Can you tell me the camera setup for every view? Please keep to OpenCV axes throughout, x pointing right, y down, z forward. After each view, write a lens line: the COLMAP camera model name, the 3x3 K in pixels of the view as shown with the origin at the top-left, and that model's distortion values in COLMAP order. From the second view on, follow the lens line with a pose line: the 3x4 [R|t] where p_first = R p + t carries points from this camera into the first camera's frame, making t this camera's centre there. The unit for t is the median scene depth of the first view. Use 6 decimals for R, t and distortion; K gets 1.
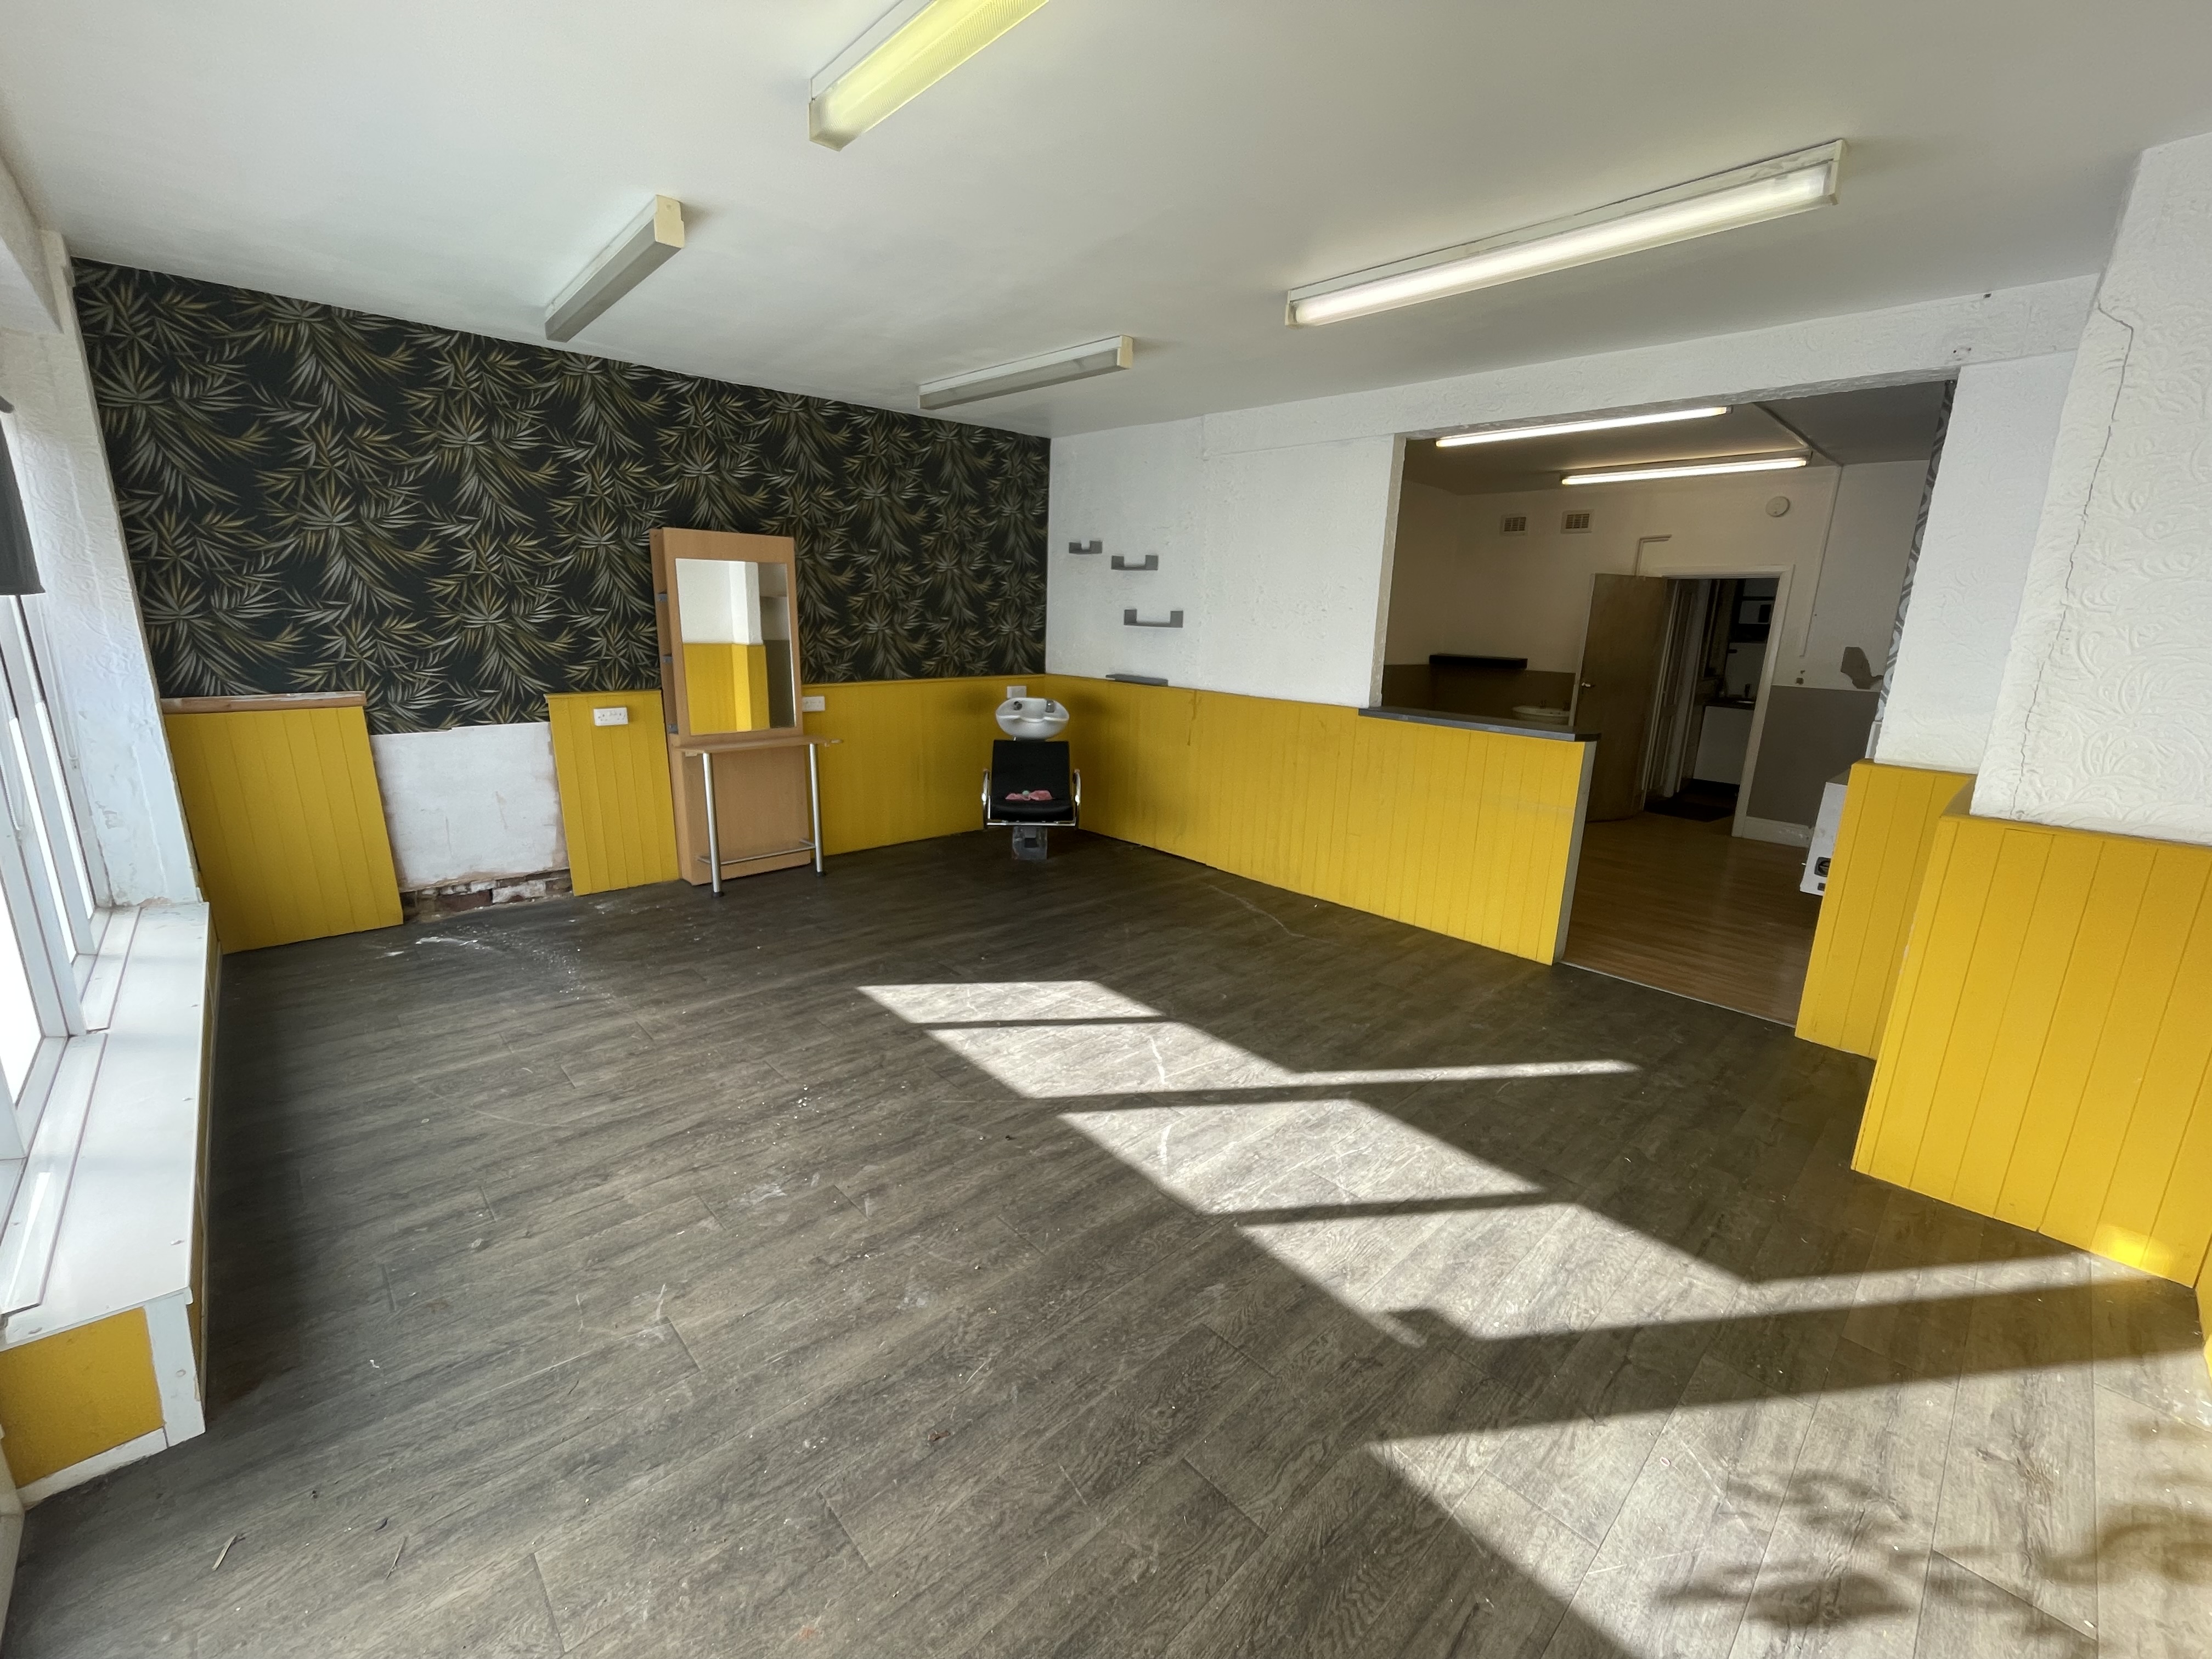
lens RADIAL K [[902.4, 0, 1106.3], [0, 902.4, 825.7], [0, 0, 1]] dist [-0.000559, -0.000782]
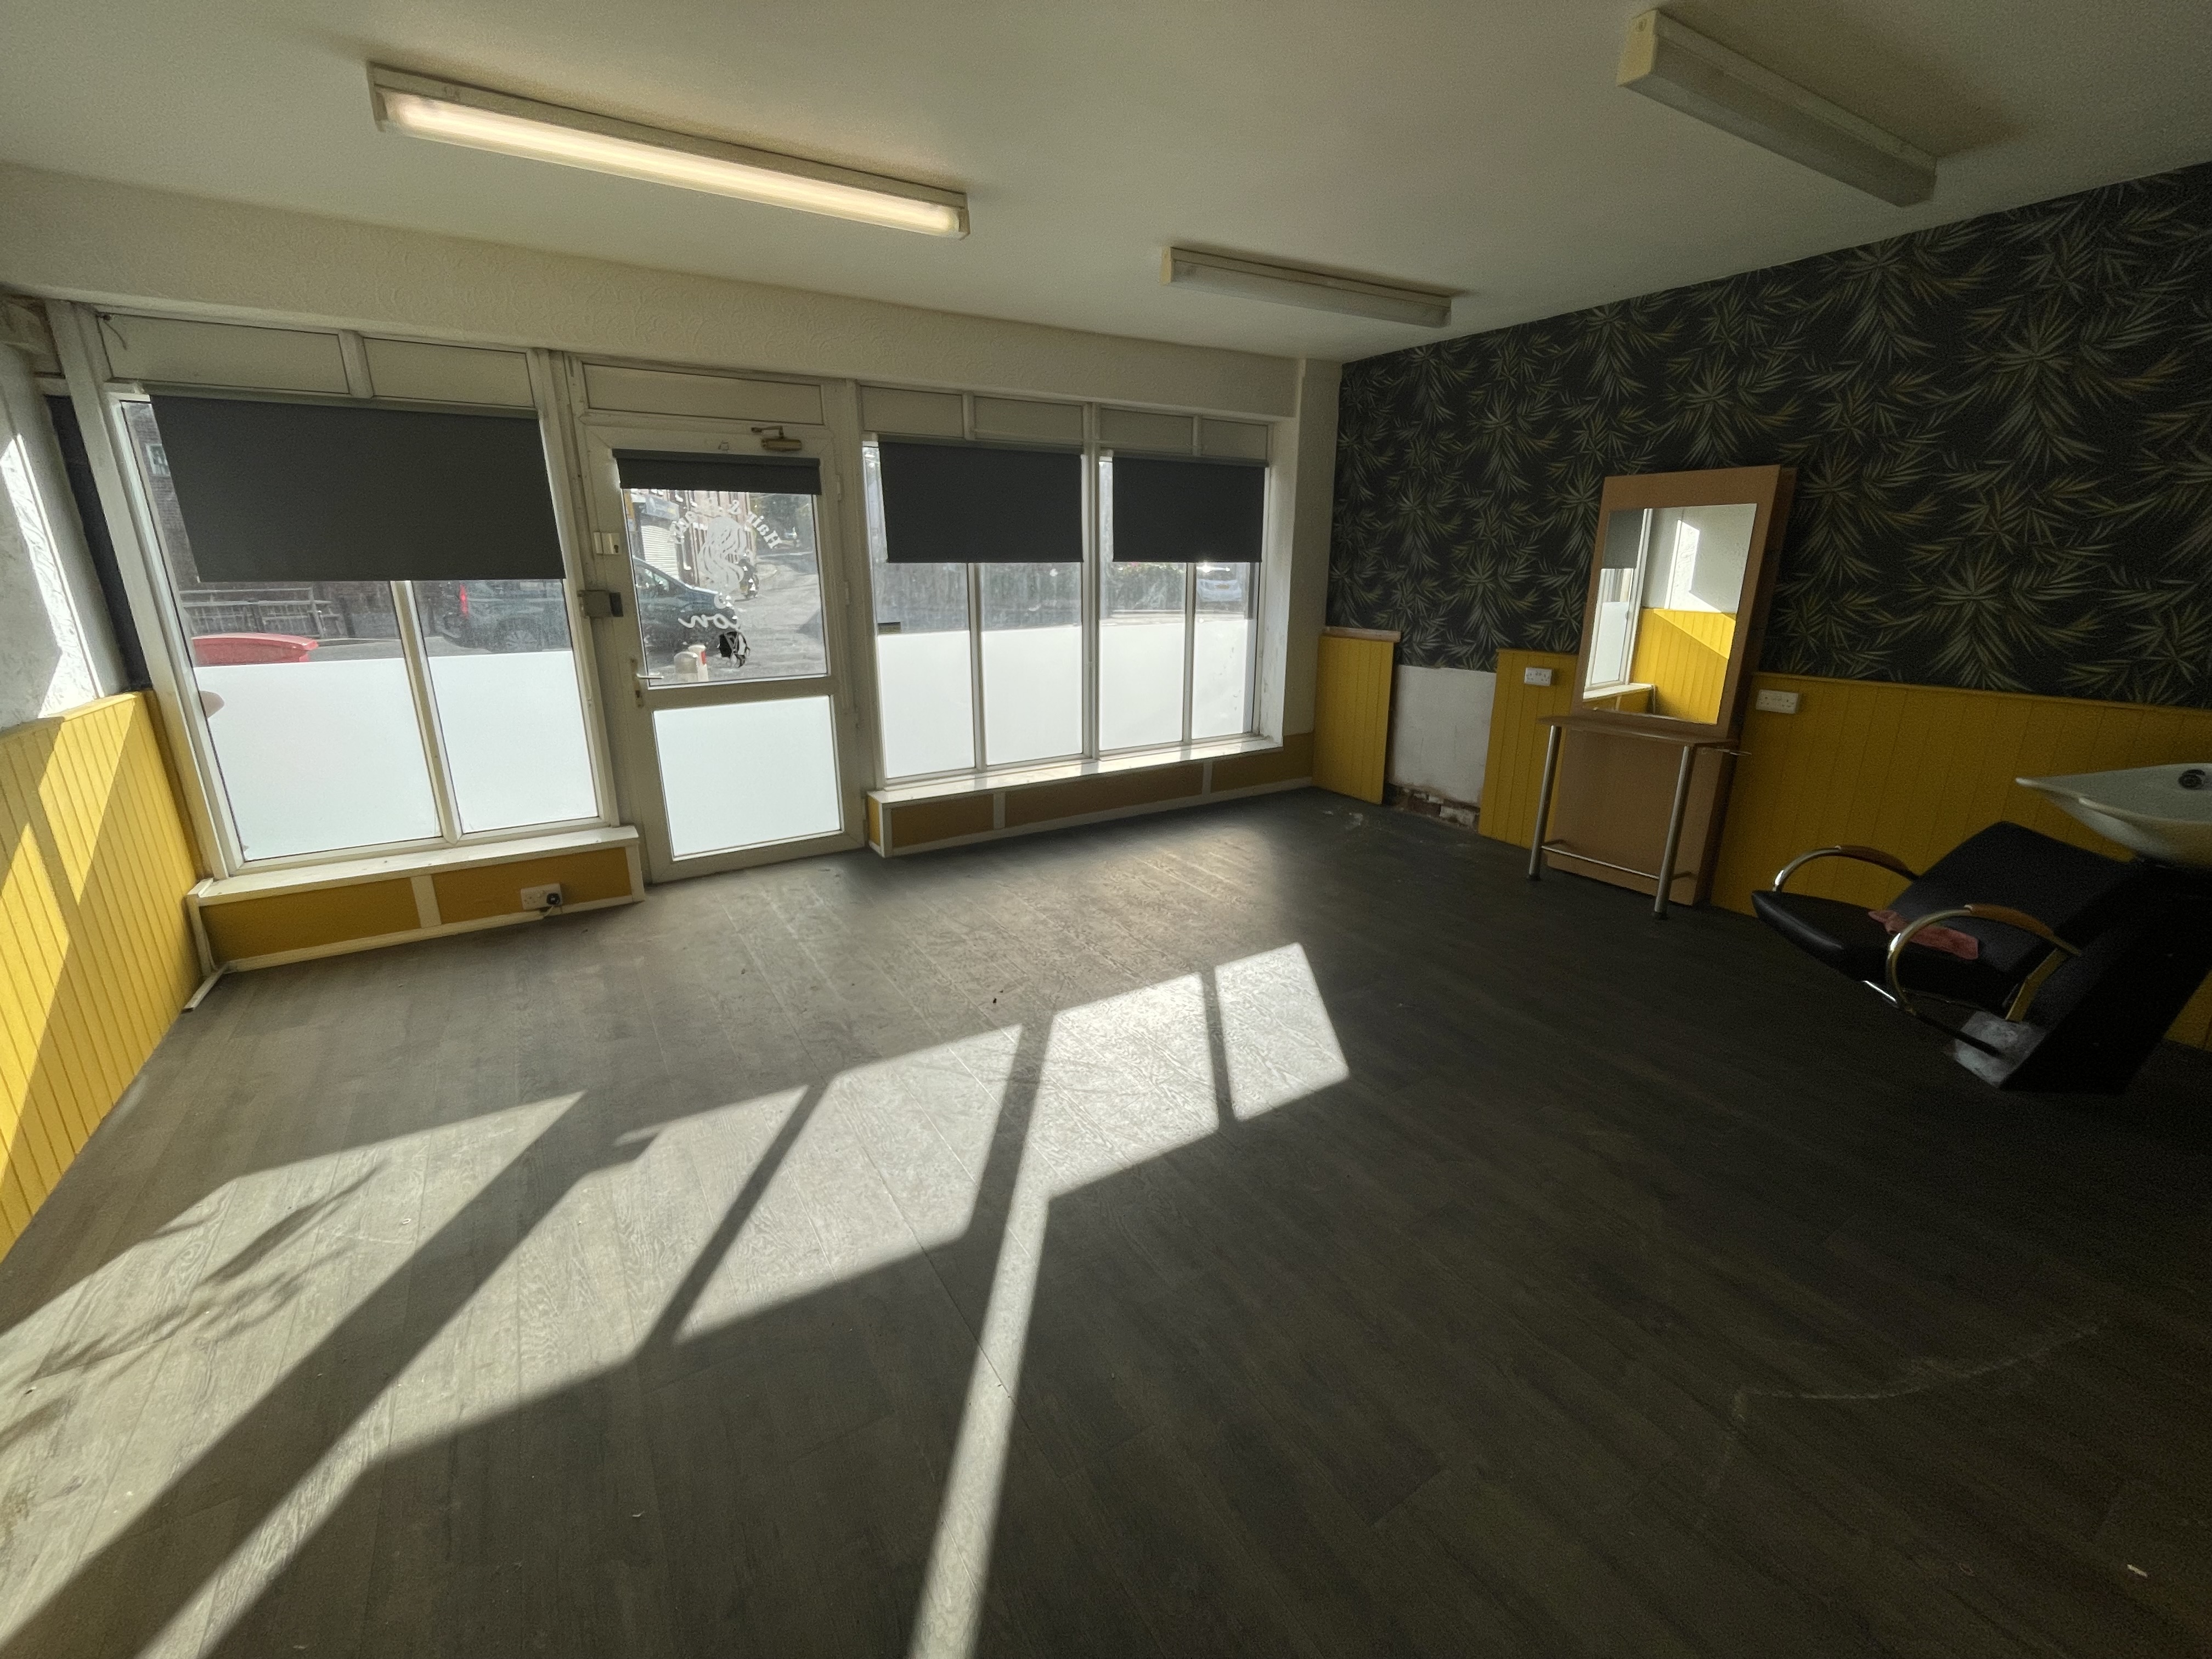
lens RADIAL K [[902.4, 0, 1102.6], [0, 902.4, 825.3], [0, 0, 1]] dist [-0.000559, -0.000782]
pose [[-0.194169, 0.250161, -0.948534, 0.718242], [-0.237621, 0.926146, 0.292899, -0.193379], [0.951753, 0.282264, -0.120386, 0.929598]]
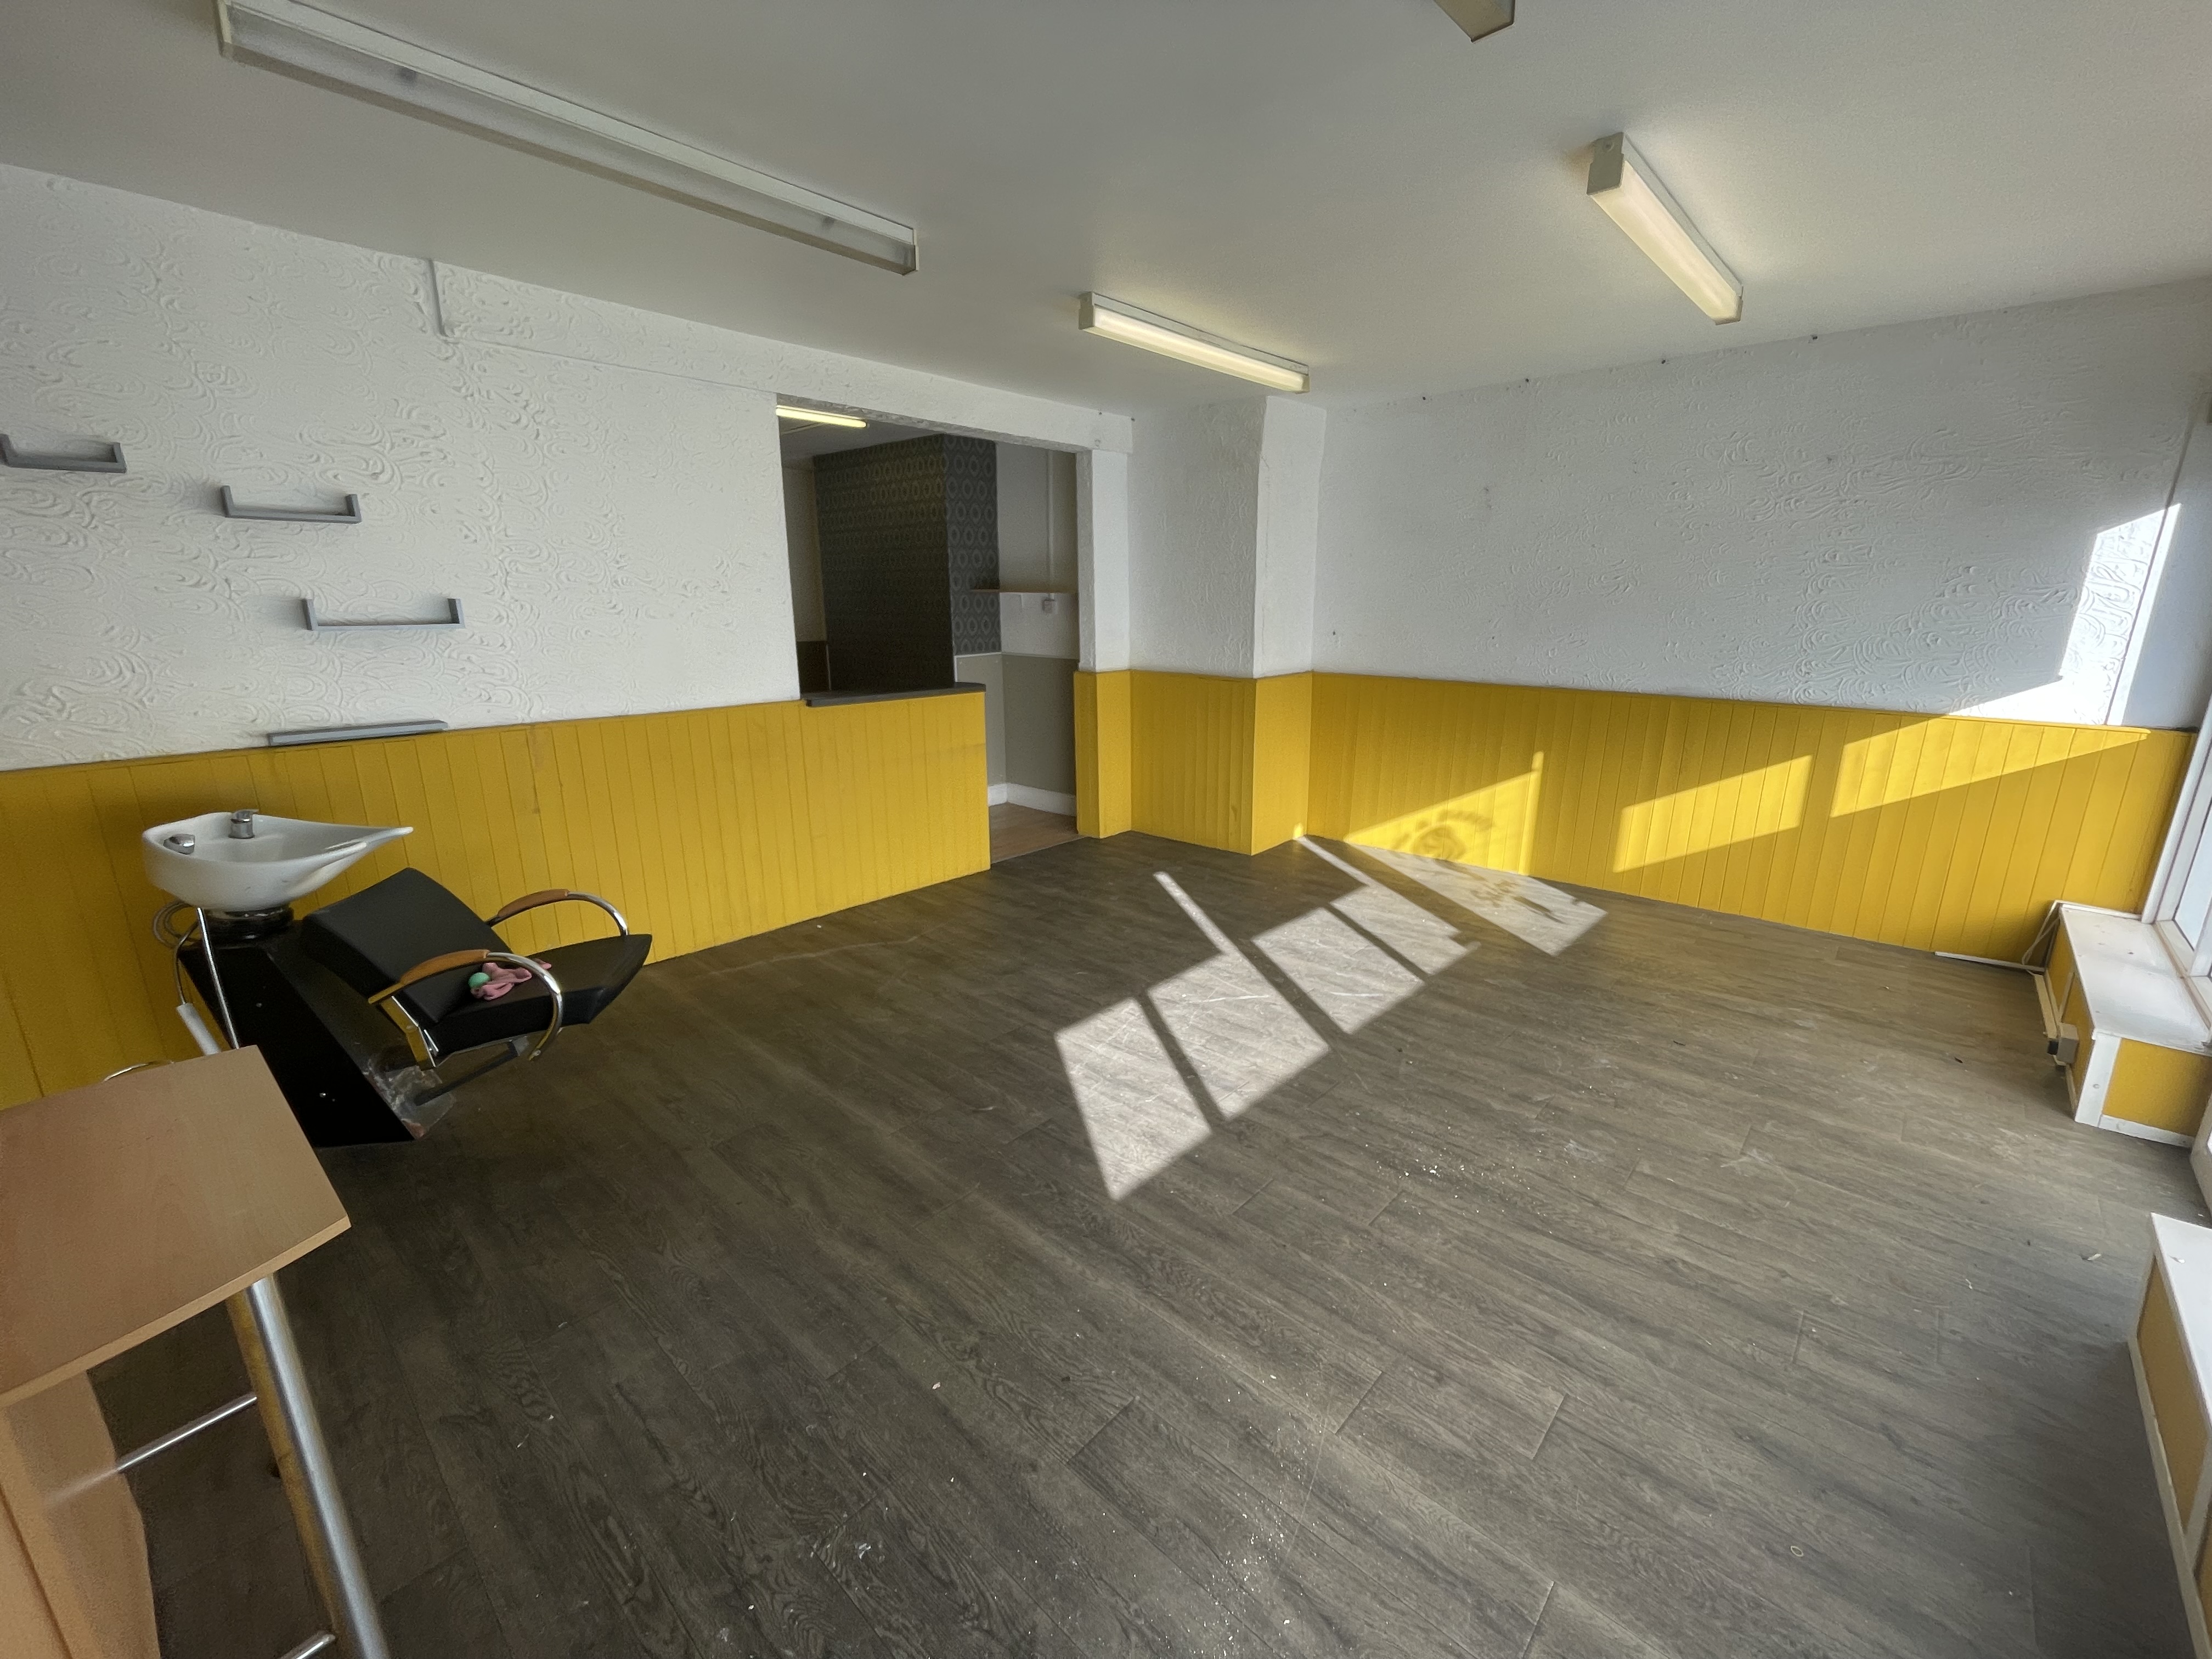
lens RADIAL K [[902.4, 0, 1107.7], [0, 902.4, 825.4], [0, 0, 1]] dist [-0.000559, -0.000782]
pose [[-0.066432, -0.274199, 0.959376, -0.867142], [0.231444, 0.931041, 0.282127, -0.267418], [-0.970577, 0.240784, 0.001611, 0.992820]]
